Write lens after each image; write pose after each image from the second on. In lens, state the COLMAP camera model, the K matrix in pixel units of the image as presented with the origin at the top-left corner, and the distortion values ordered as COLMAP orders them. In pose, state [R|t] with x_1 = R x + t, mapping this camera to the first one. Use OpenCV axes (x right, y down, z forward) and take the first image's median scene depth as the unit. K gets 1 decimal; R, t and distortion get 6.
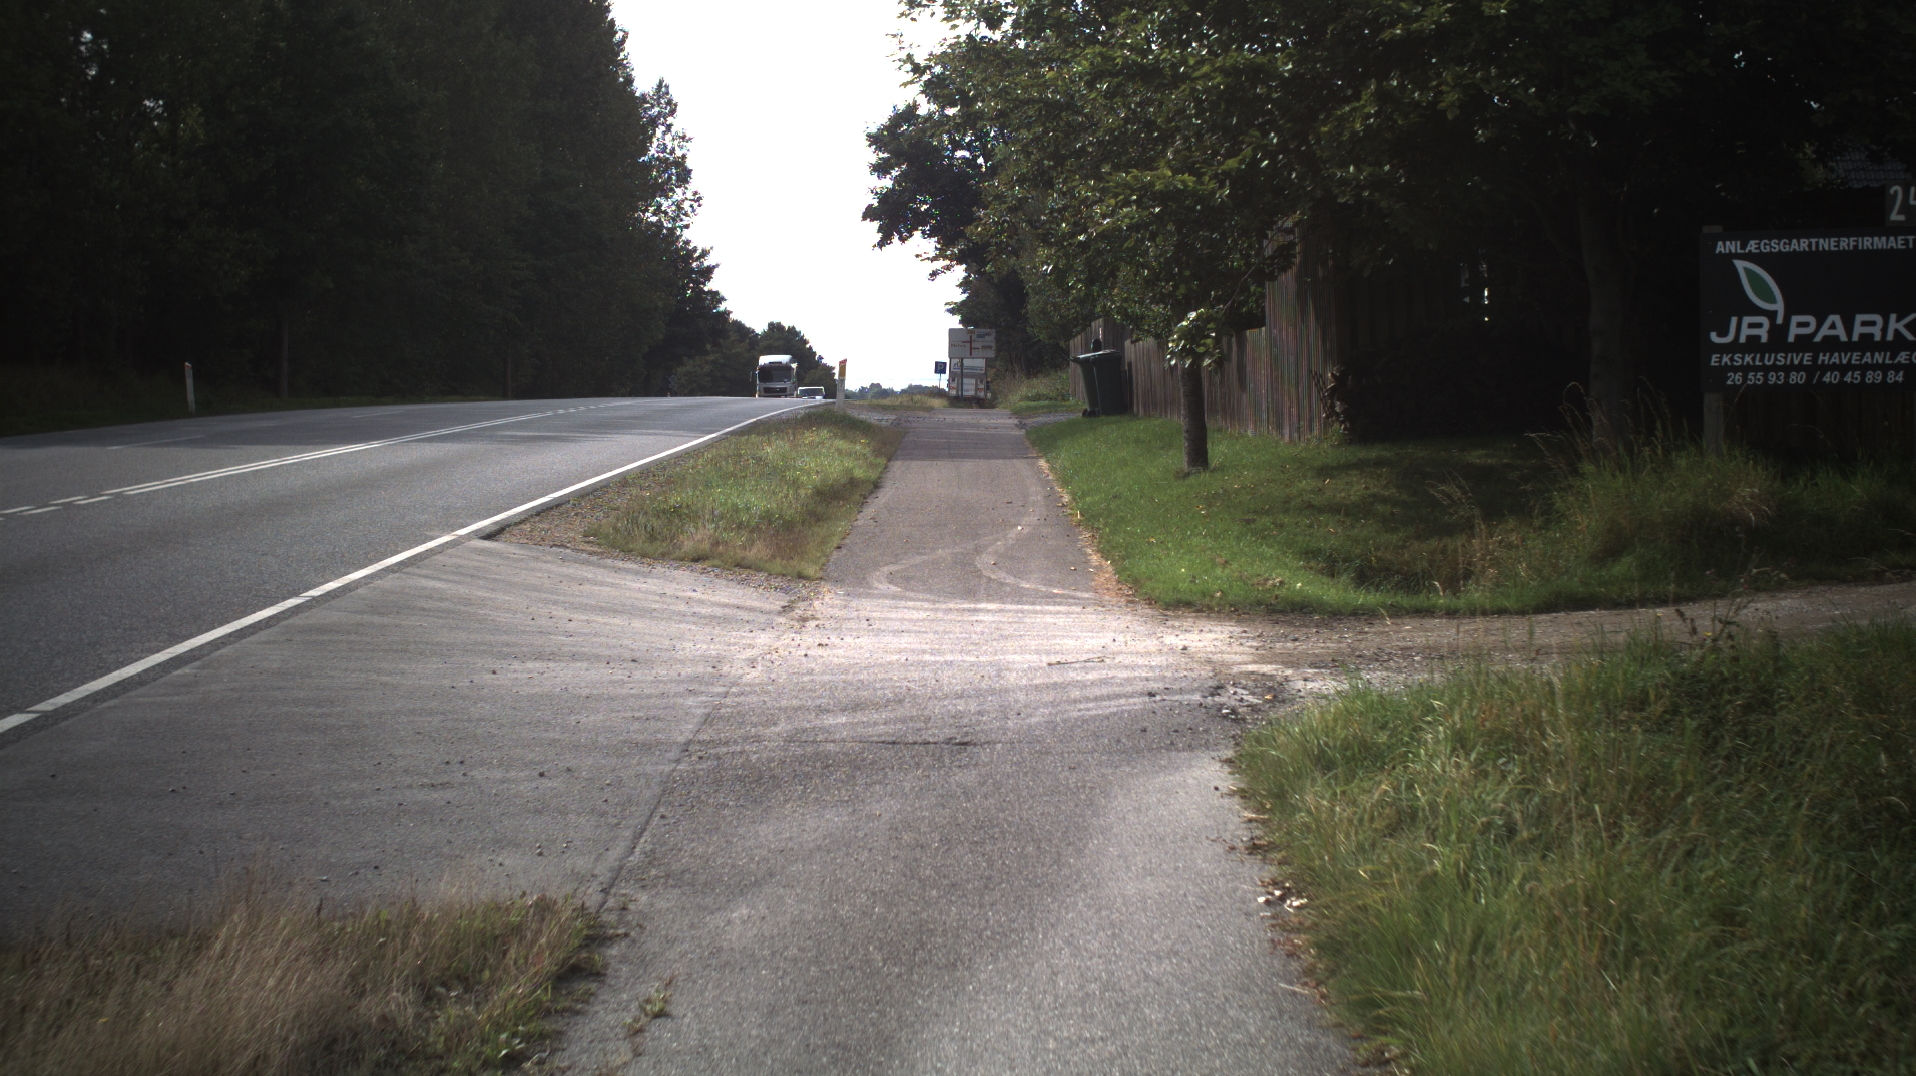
lens RADIAL K [[2858.9, 0, 958.0], [0, 2858.9, 538.0], [0, 0, 1]] dist [-0.196970, 0.026939]
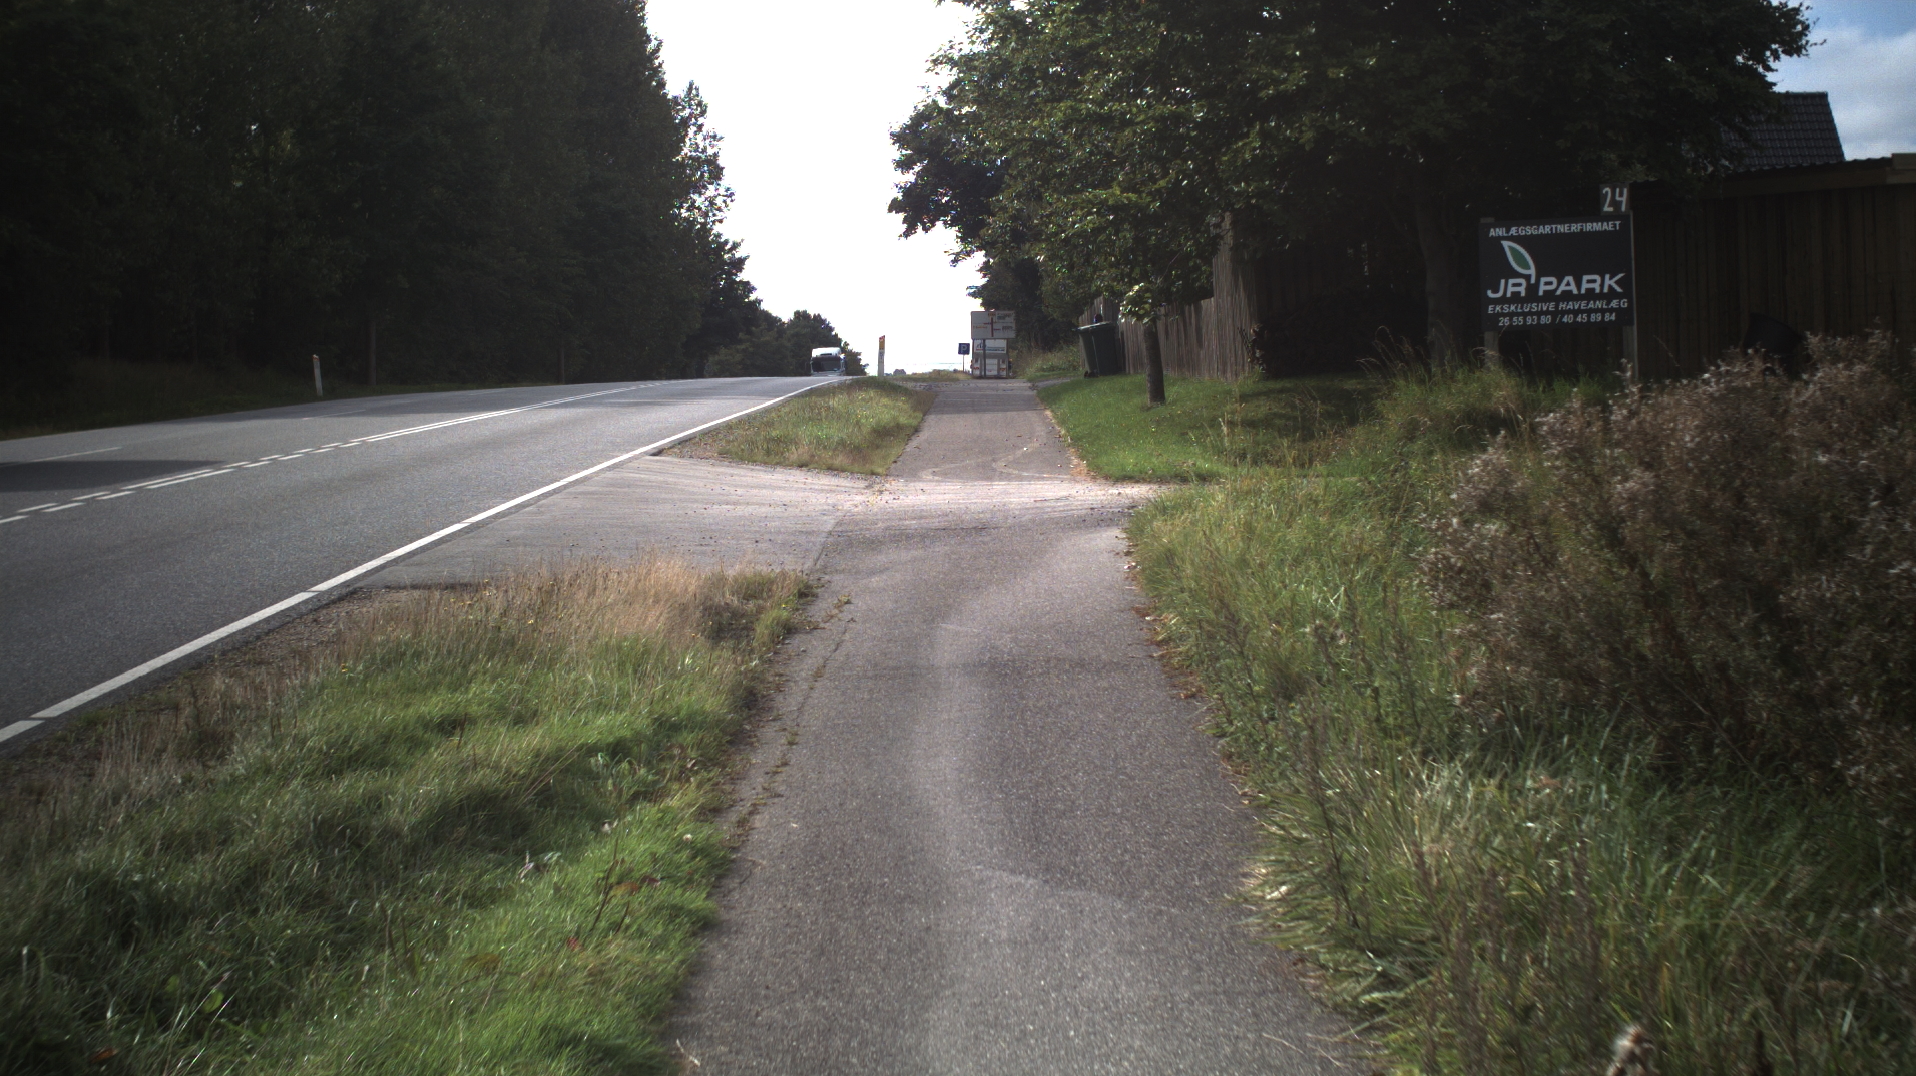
lens RADIAL K [[2858.9, 0, 958.0], [0, 2858.9, 538.0], [0, 0, 1]] dist [-0.196970, 0.026939]
pose [[0.999605, -0.026288, -0.009896, 0.001252], [0.026342, 0.999639, 0.005337, 0.021770], [0.009752, -0.005596, 0.999937, -0.257014]]
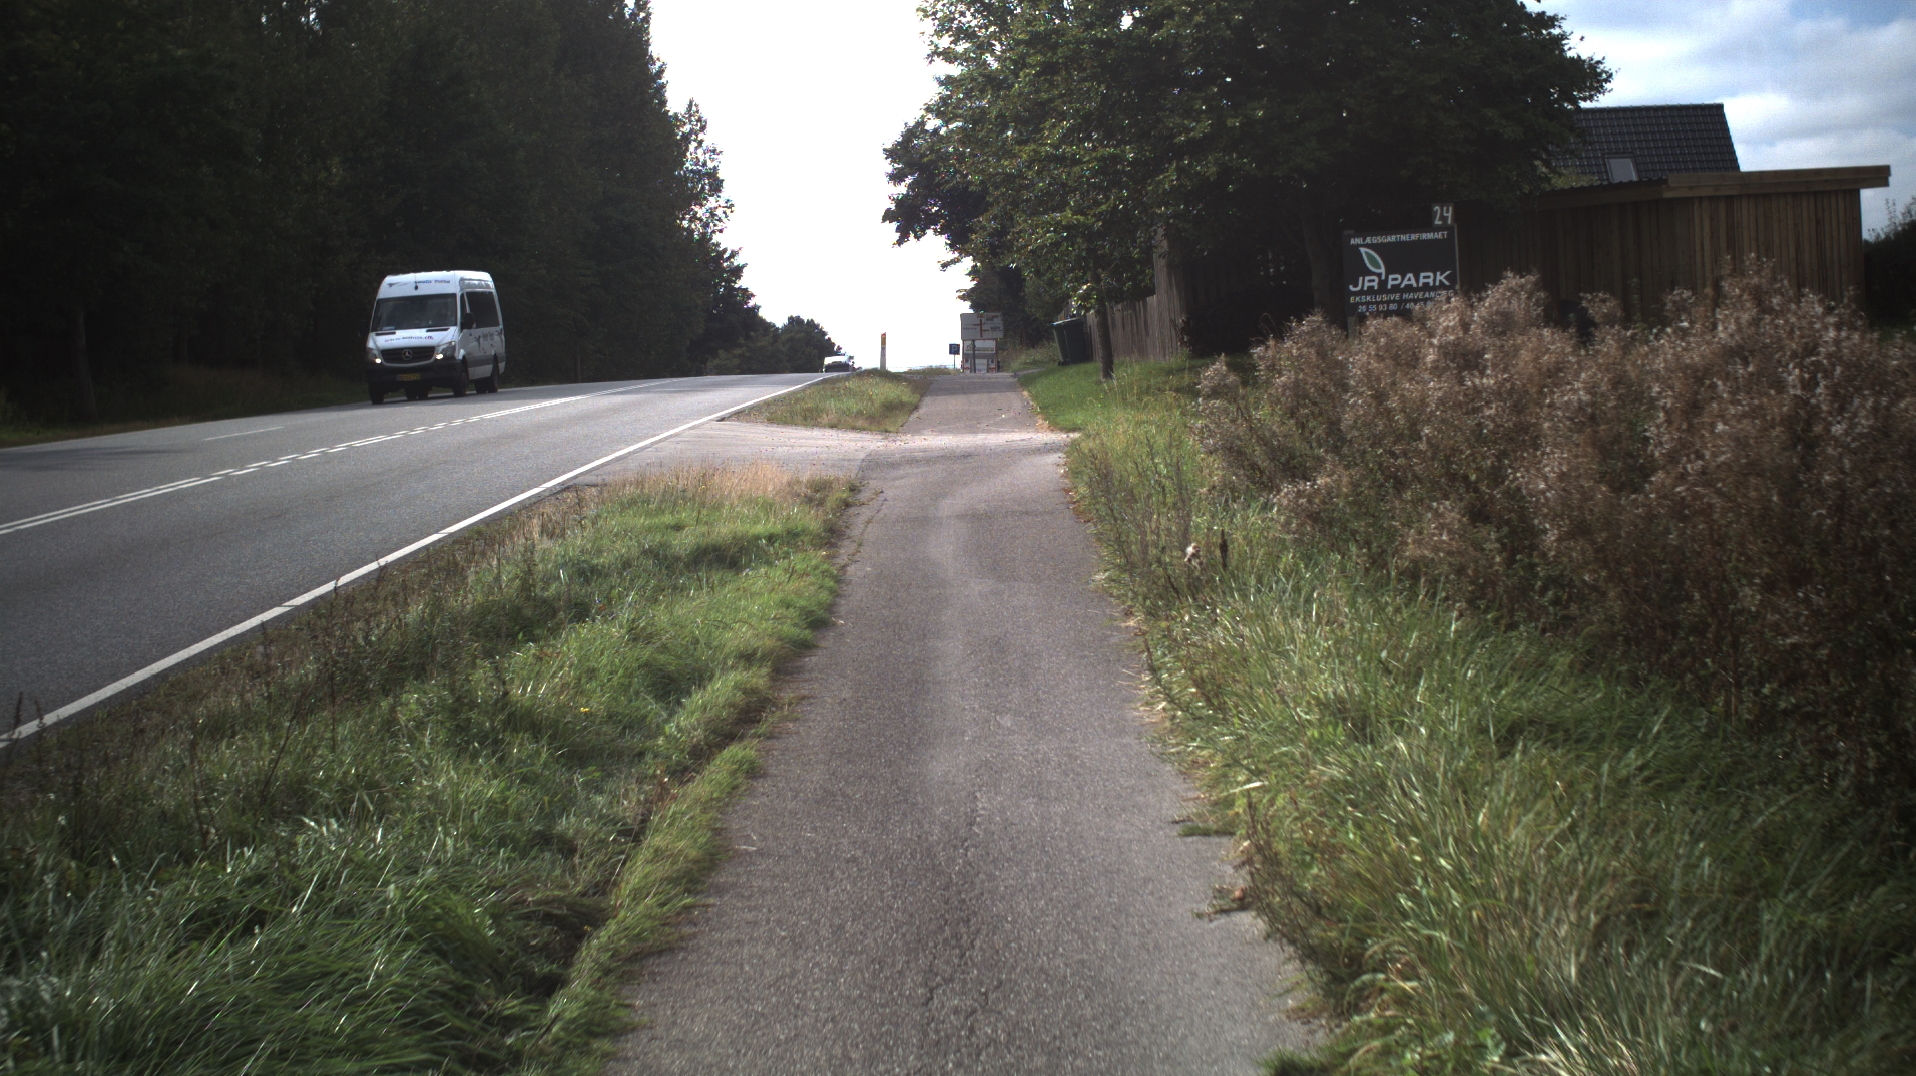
lens RADIAL K [[2858.9, 0, 958.0], [0, 2858.9, 538.0], [0, 0, 1]] dist [-0.196970, 0.026939]
pose [[0.999109, -0.041511, -0.007581, 0.002778], [0.041543, 0.999128, 0.004146, 0.043419], [0.007402, -0.004457, 0.999963, -0.512703]]
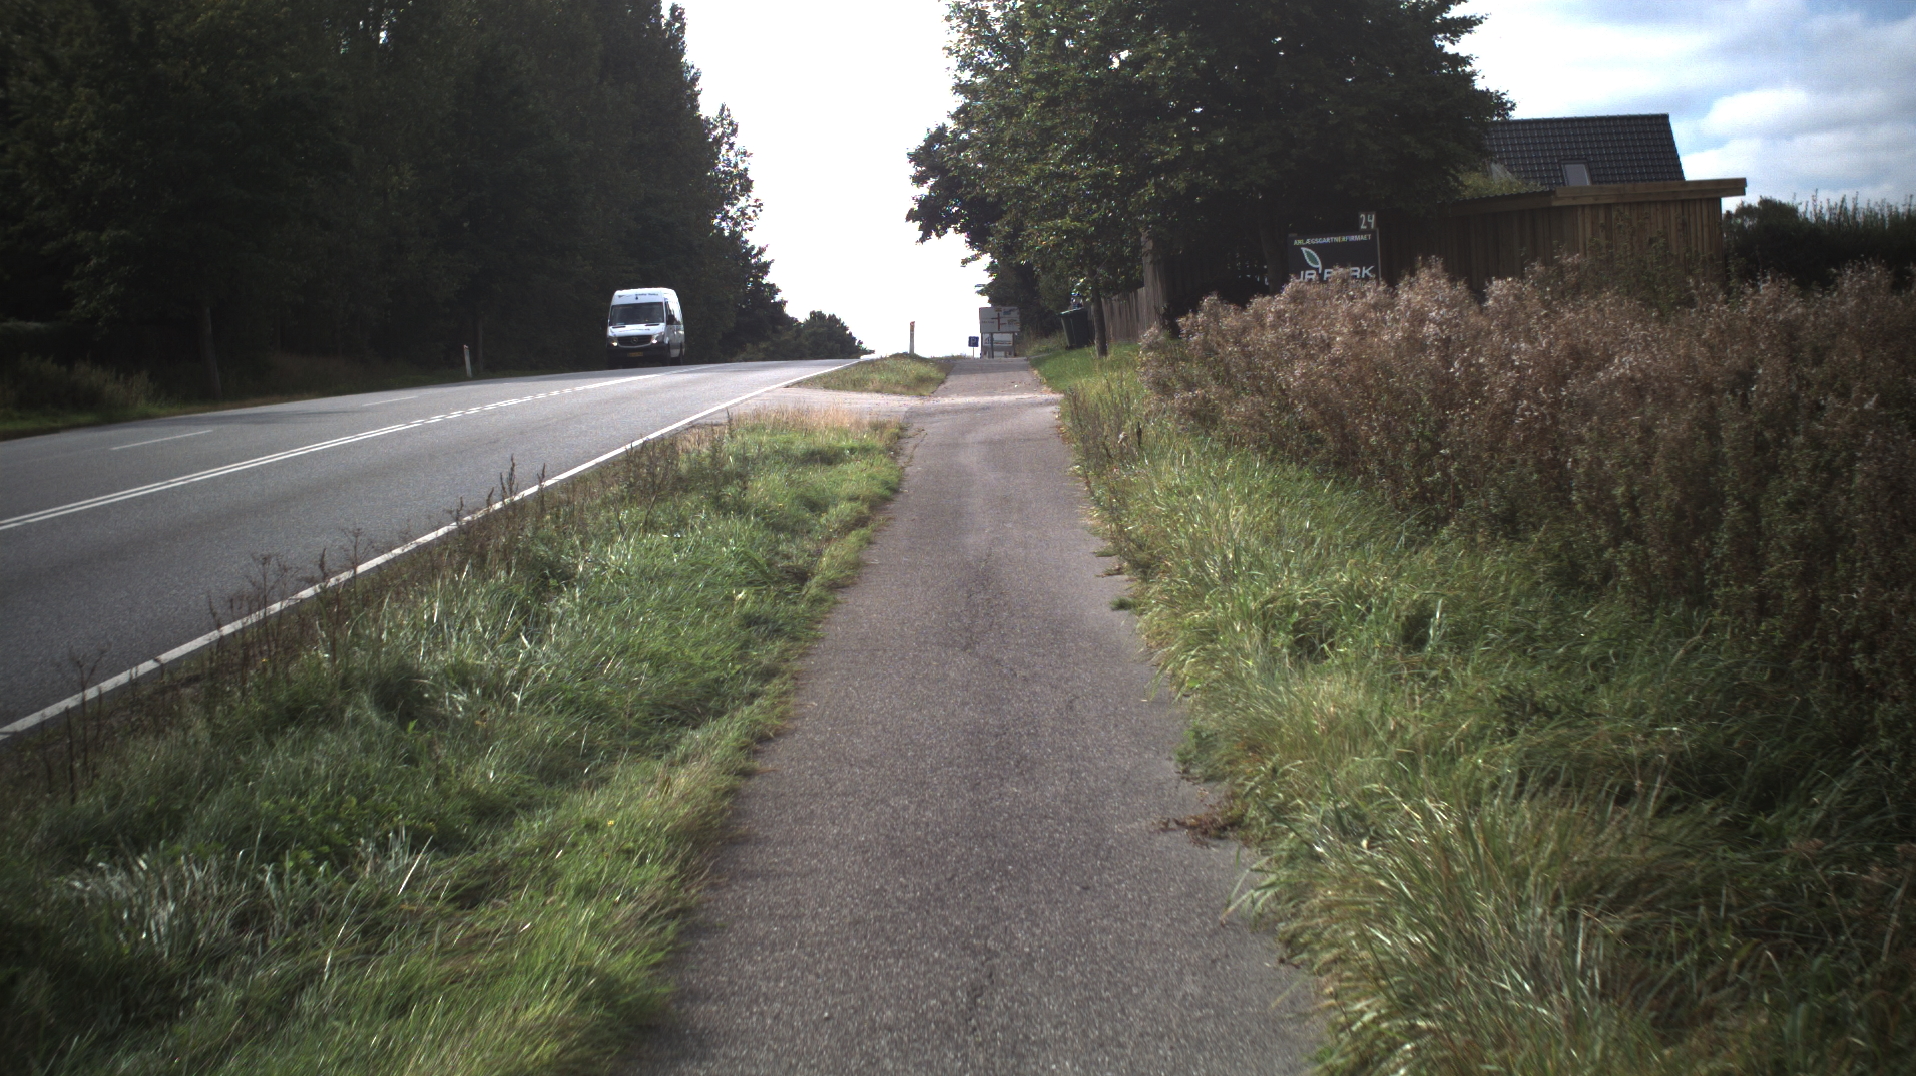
lens RADIAL K [[2858.9, 0, 958.0], [0, 2858.9, 538.0], [0, 0, 1]] dist [-0.196970, 0.026939]
pose [[0.998973, -0.043025, -0.014190, 0.002826], [0.043104, 0.999056, 0.005344, 0.066074], [0.013947, -0.005950, 0.999885, -0.768716]]
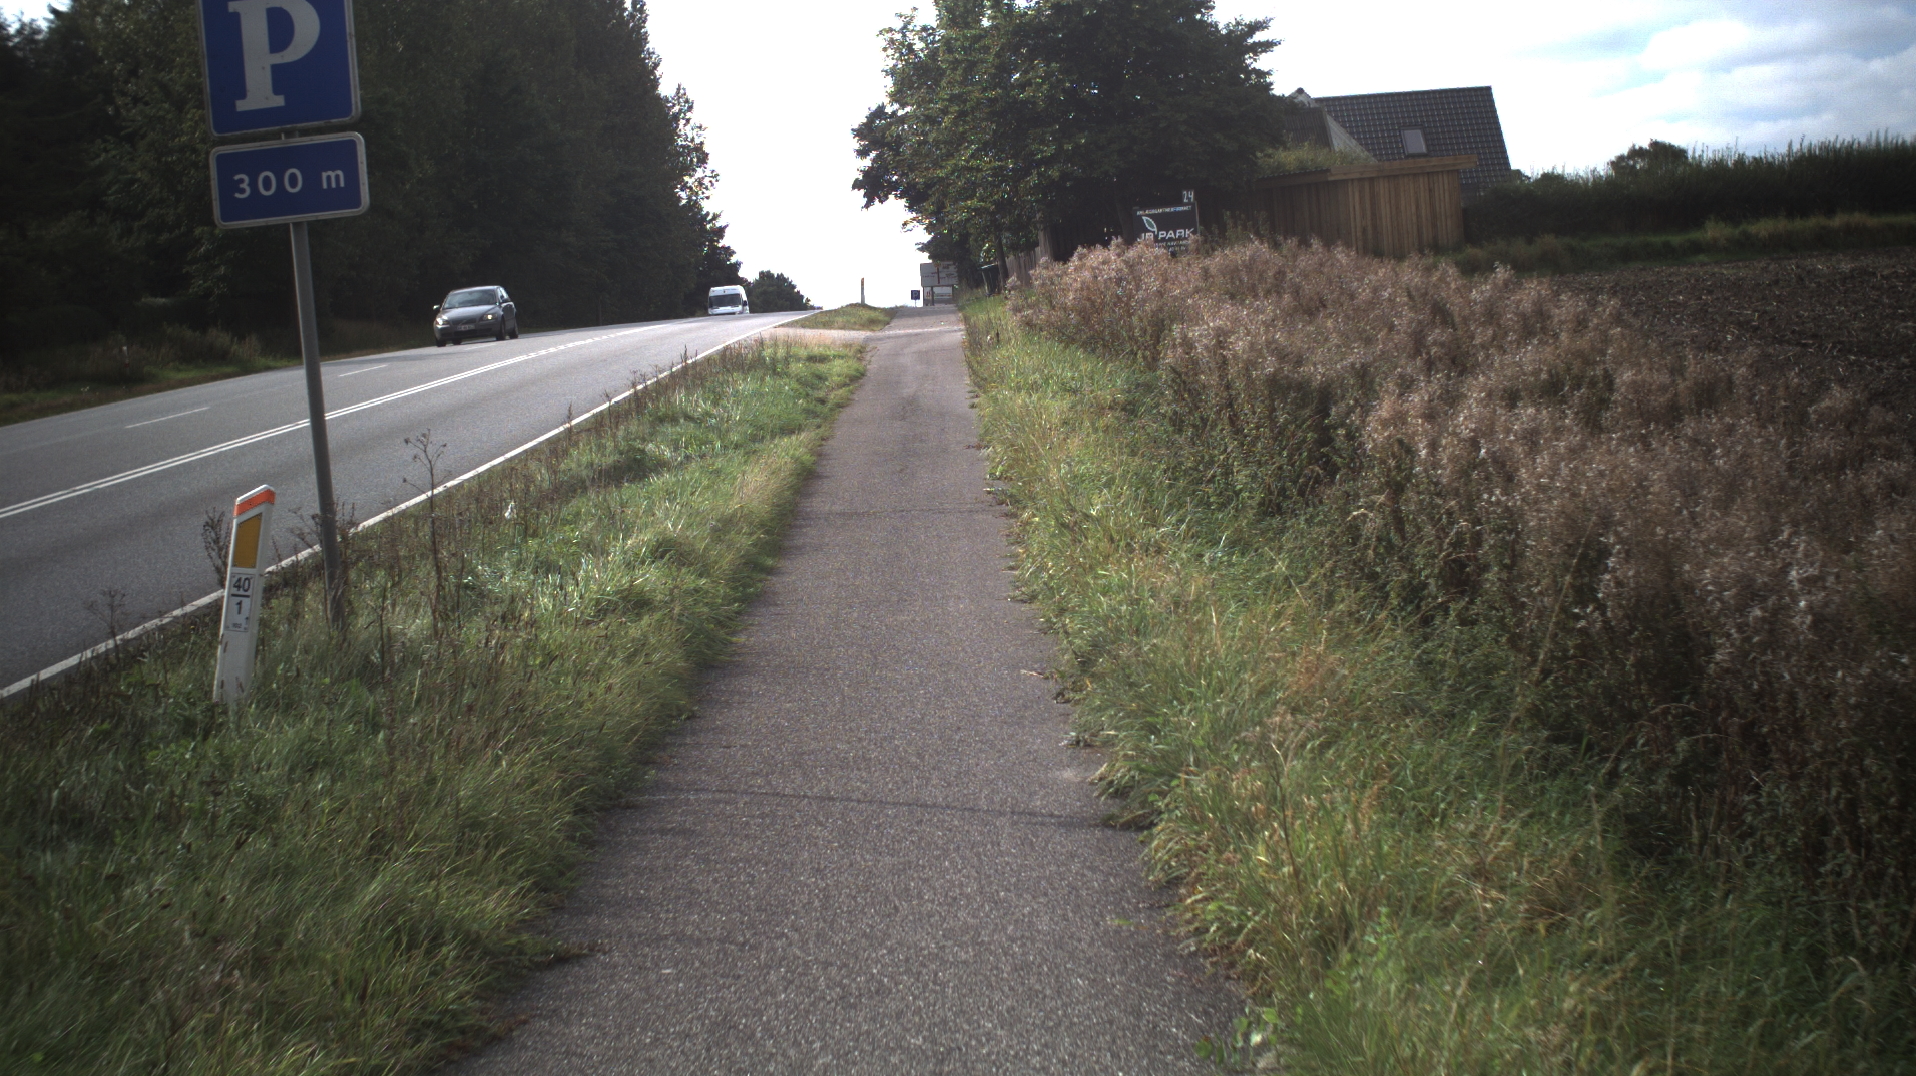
lens RADIAL K [[2858.9, 0, 958.0], [0, 2858.9, 538.0], [0, 0, 1]] dist [-0.196970, 0.026939]
pose [[0.997403, -0.072000, 0.002011, 0.011046], [0.071939, 0.997165, 0.022047, 0.102901], [-0.003593, -0.021845, 0.999755, -1.284247]]
